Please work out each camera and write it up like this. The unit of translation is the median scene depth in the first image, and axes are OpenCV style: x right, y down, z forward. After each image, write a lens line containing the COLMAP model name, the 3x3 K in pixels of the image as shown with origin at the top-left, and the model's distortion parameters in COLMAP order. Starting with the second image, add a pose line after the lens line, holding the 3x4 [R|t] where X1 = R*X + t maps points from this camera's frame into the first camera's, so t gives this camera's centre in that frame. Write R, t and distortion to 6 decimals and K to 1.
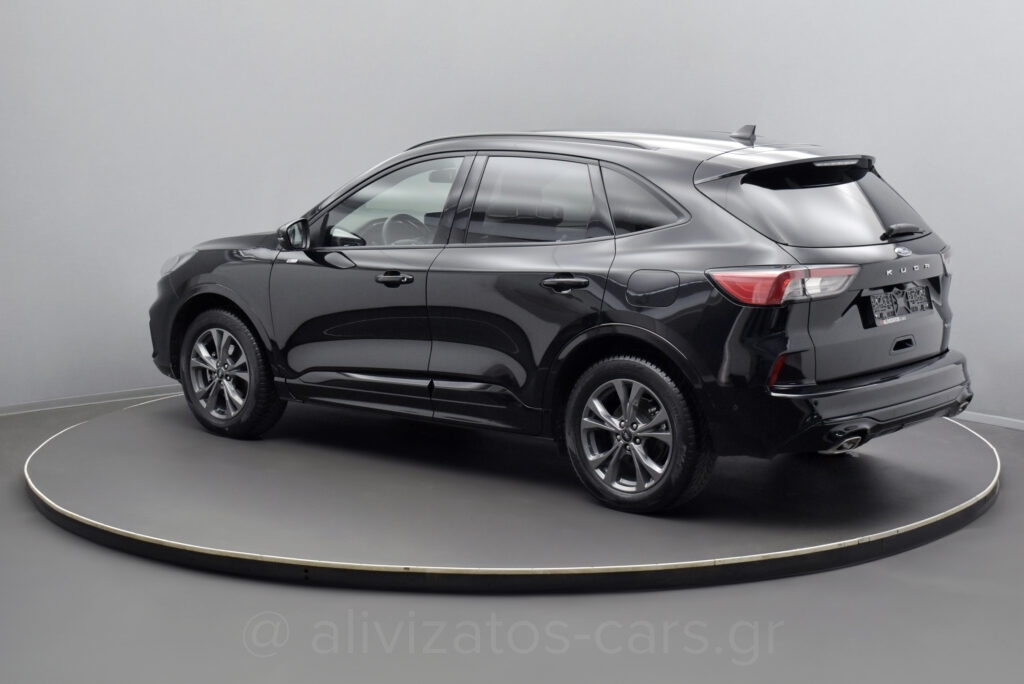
lens RADIAL K [[1710.8, 0, 512.0], [0, 1710.8, 342.0], [0, 0, 1]] dist [-0.021560, -0.034322]
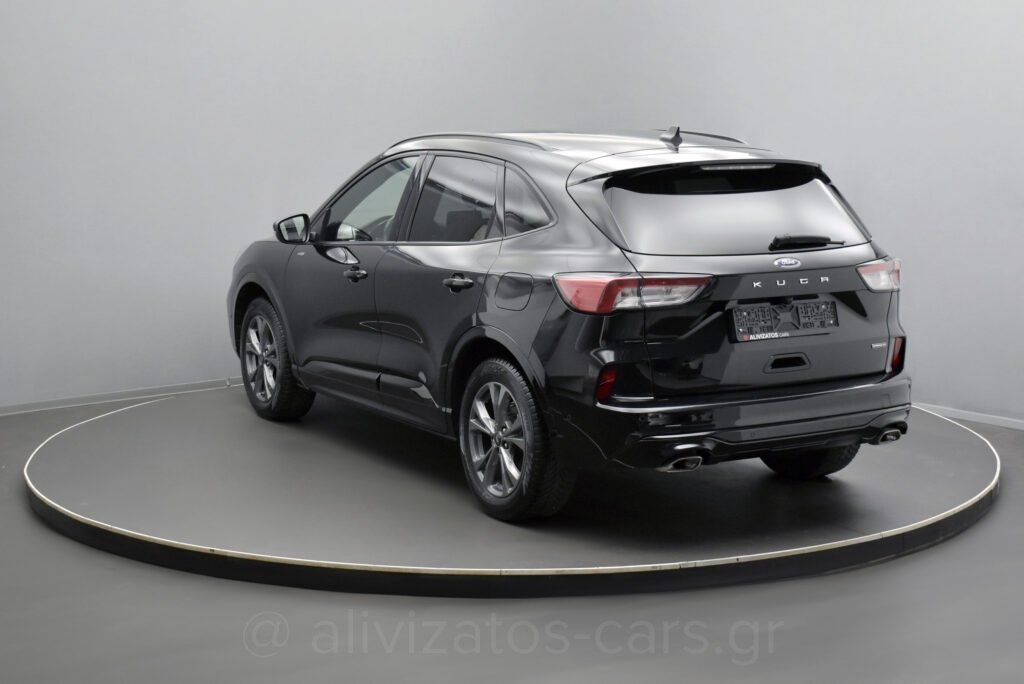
lens RADIAL K [[1710.8, 0, 512.0], [0, 1710.8, 342.0], [0, 0, 1]] dist [-0.021560, -0.034322]
pose [[0.939830, 0.047975, -0.338256, 0.400312], [-0.046817, 0.998836, 0.011585, -0.013281], [0.338418, 0.004948, 0.940983, 0.068382]]
